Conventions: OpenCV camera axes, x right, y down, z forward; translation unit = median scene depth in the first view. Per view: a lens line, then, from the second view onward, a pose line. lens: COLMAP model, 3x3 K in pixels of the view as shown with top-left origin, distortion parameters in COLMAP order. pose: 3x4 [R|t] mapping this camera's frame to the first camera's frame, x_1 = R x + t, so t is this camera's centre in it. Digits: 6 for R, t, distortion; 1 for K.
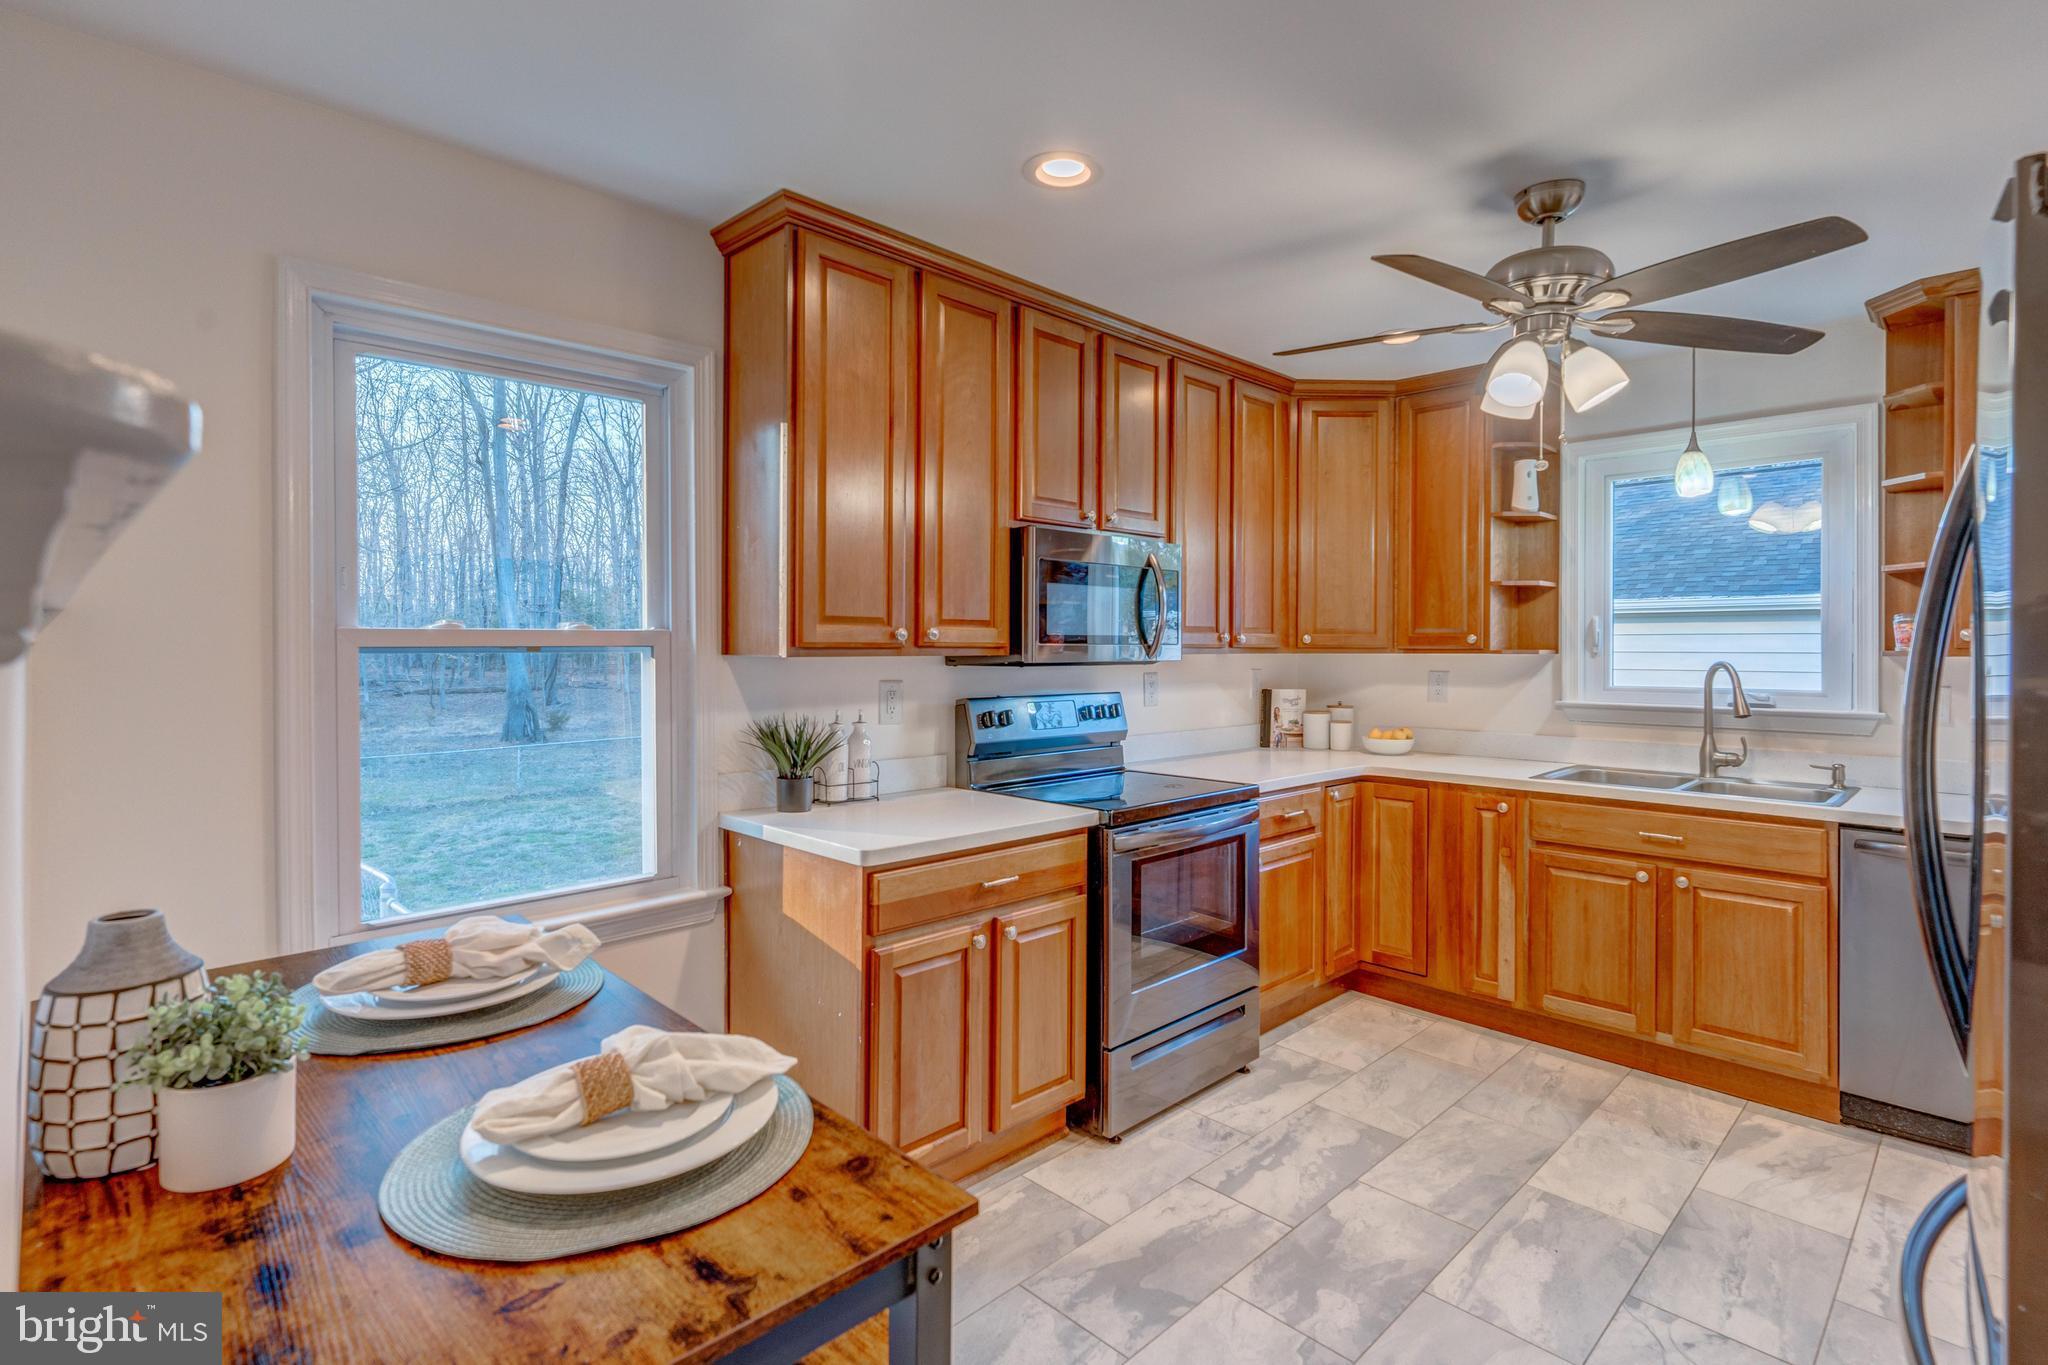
lens RADIAL K [[978.6, 0, 1087.8], [0, 978.6, 650.5], [0, 0, 1]] dist [0.013421, 0.000503]
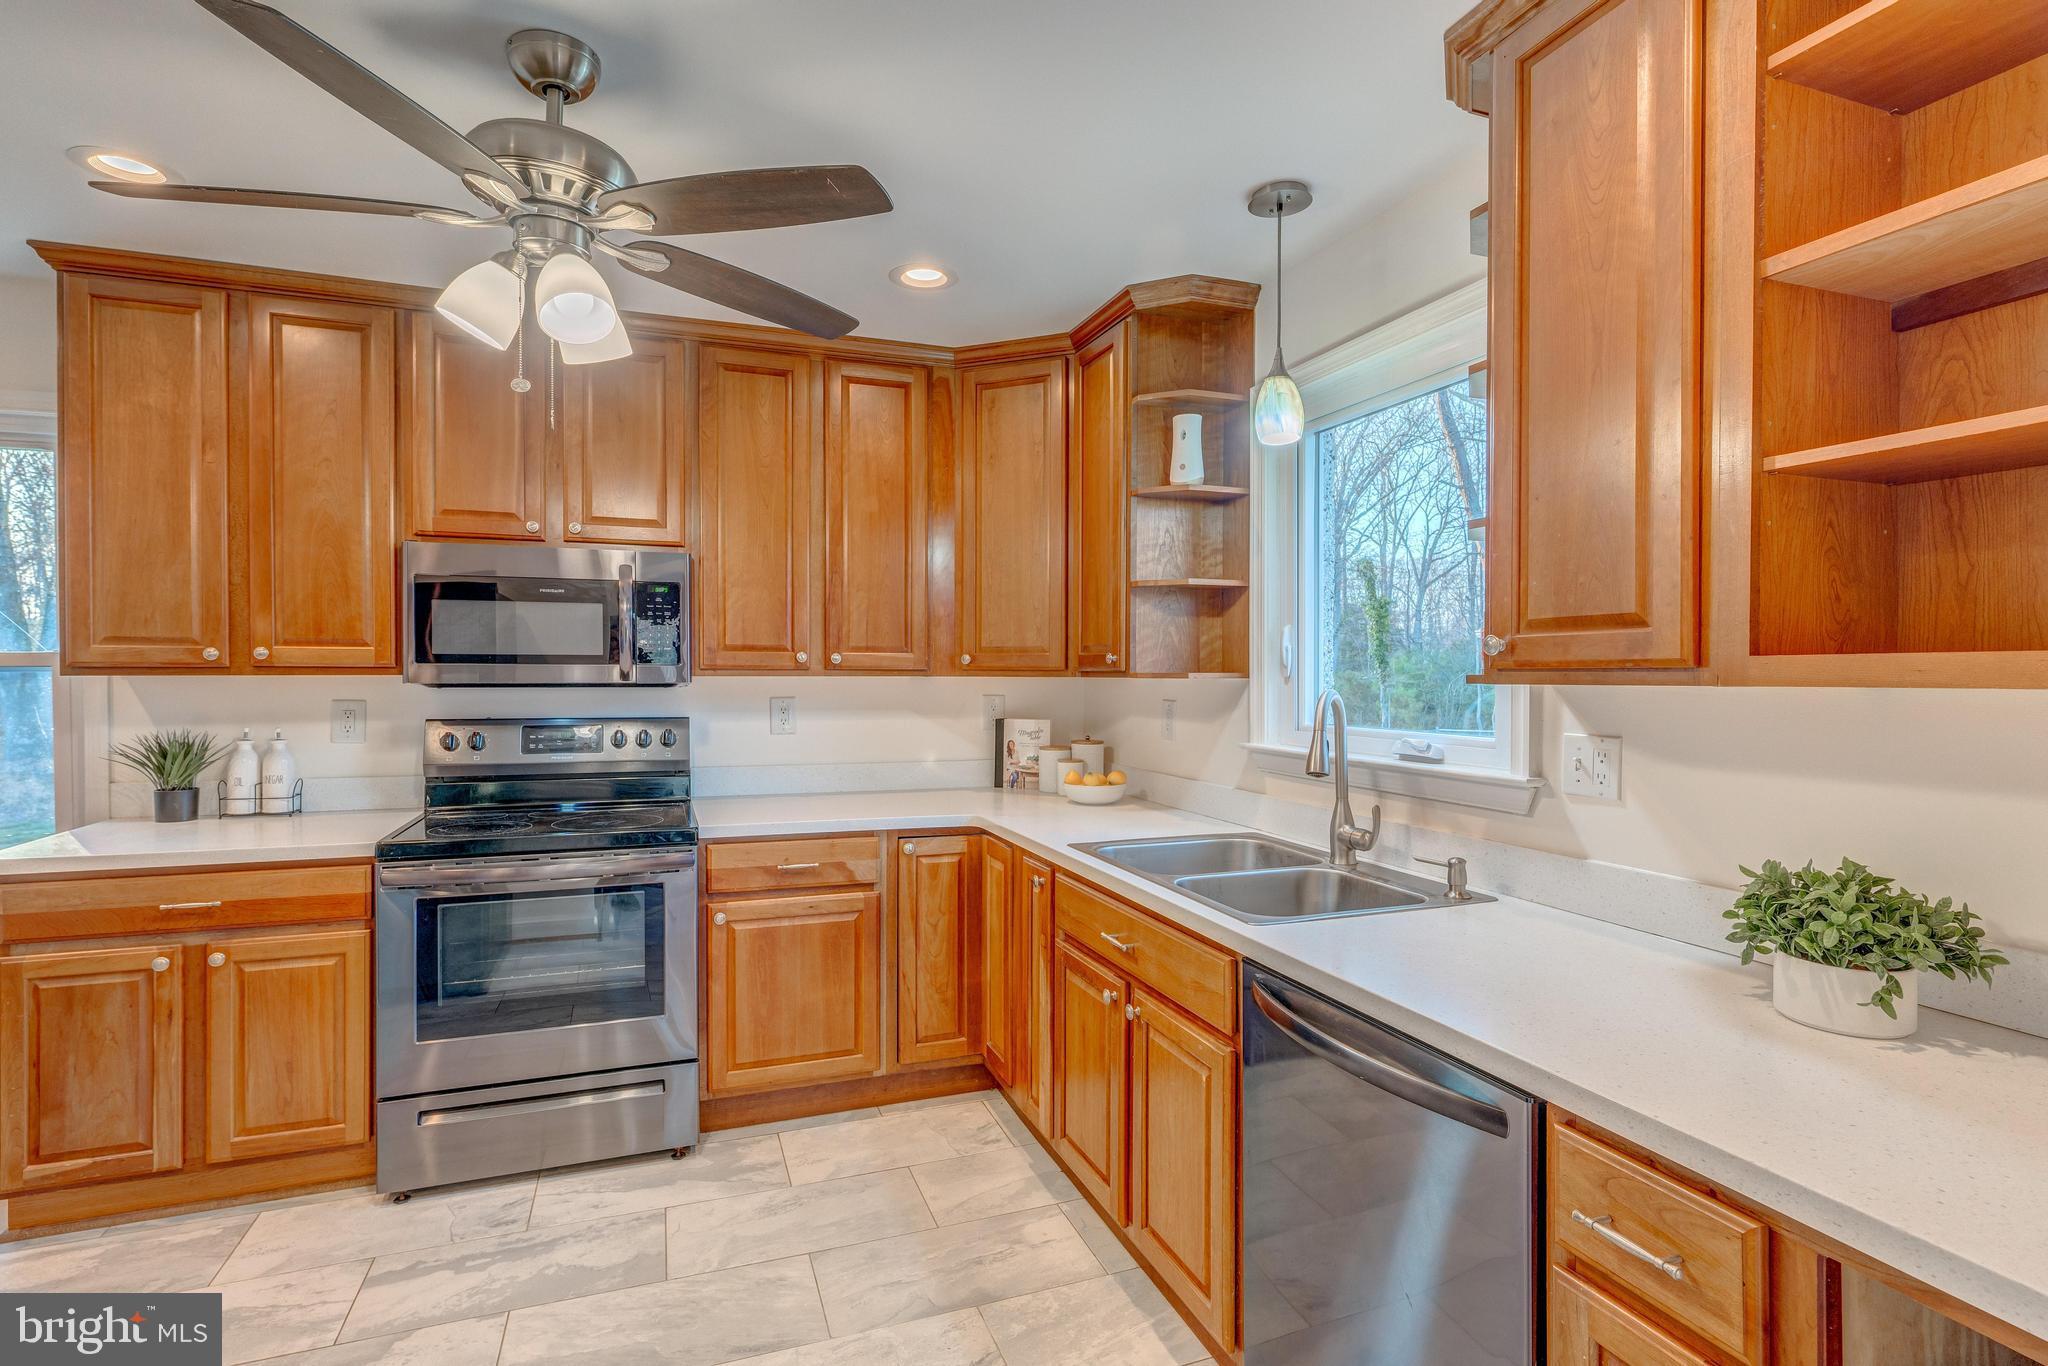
lens RADIAL K [[978.6, 0, 1027.0], [0, 978.6, 677.0], [0, 0, 1]] dist [0.013421, 0.000503]
pose [[0.903589, 0.003094, -0.428390, 0.721006], [-0.002908, 0.999995, 0.001088, 0.002470], [0.428391, 0.000263, 0.903593, 0.307747]]
